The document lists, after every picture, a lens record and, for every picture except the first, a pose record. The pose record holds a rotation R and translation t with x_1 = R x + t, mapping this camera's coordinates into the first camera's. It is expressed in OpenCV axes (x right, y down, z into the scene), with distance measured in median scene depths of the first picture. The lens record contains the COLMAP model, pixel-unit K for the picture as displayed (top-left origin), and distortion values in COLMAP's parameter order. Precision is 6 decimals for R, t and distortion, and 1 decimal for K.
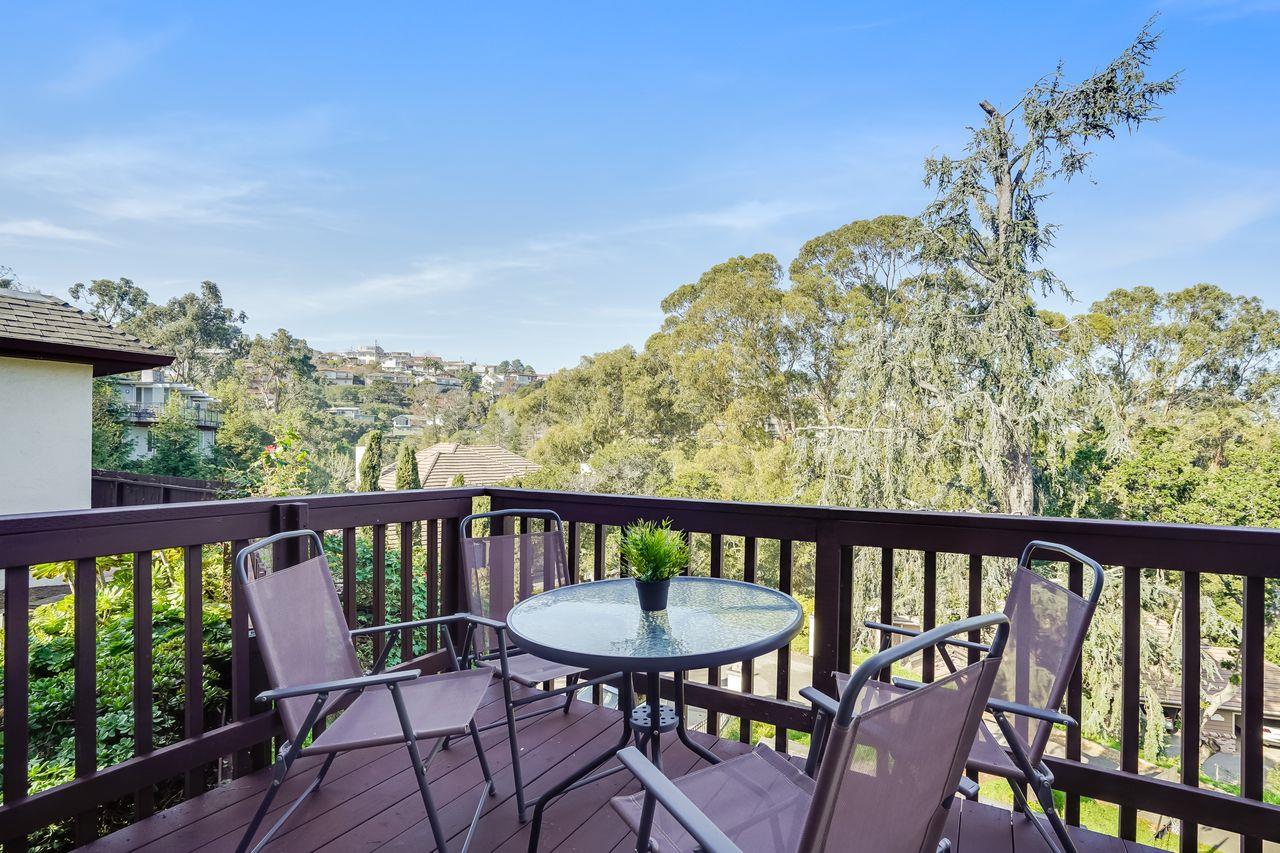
lens RADIAL K [[617.6, 0, 620.9], [0, 617.6, 440.0], [0, 0, 1]] dist [-0.027333, 0.009134]
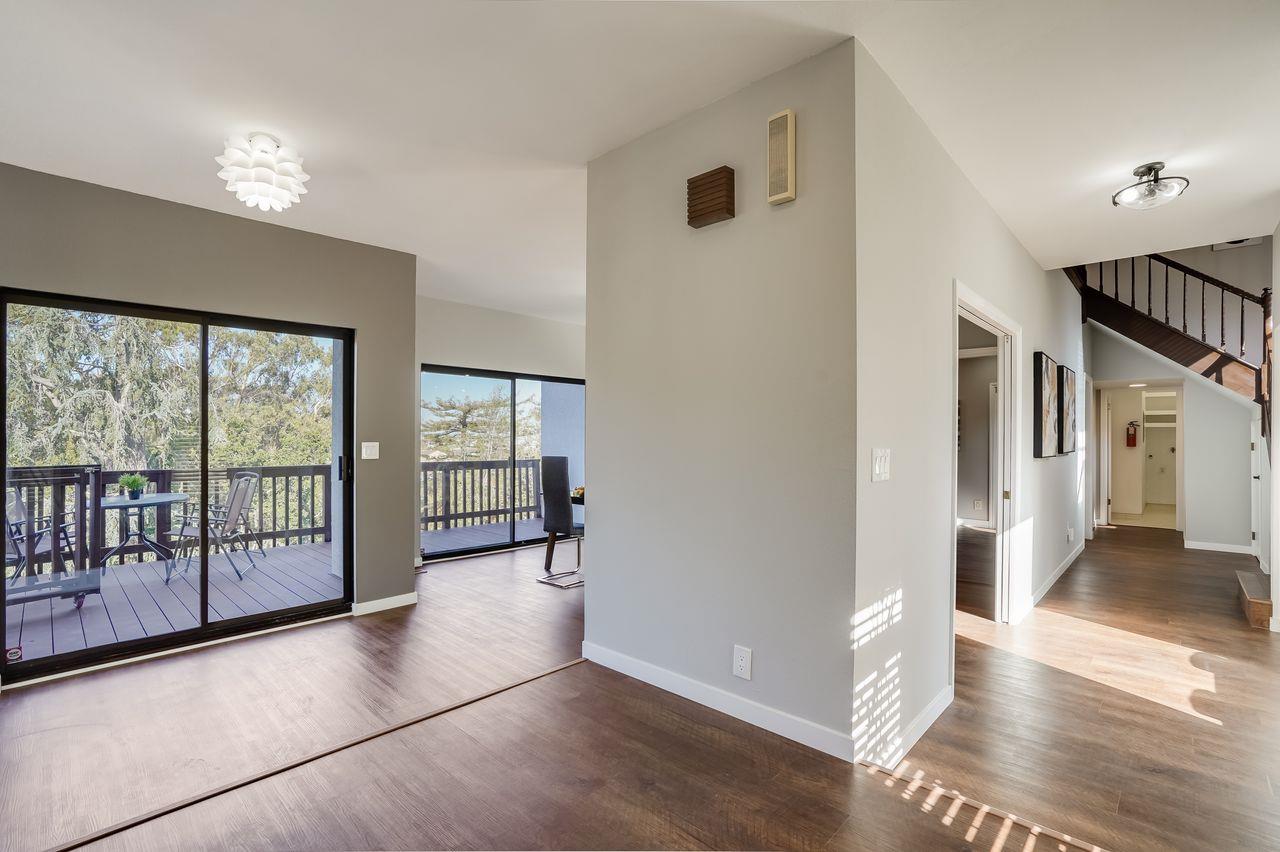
lens RADIAL K [[600.6, 0, 652.9], [0, 600.6, 430.6], [0, 0, 1]] dist [-0.002405, 0.002778]
pose [[0.227373, 0.000897, 0.973807, -0.087681], [-0.012565, 0.999919, 0.002013, -0.005501], [-0.973727, -0.012693, 0.227366, -0.085452]]
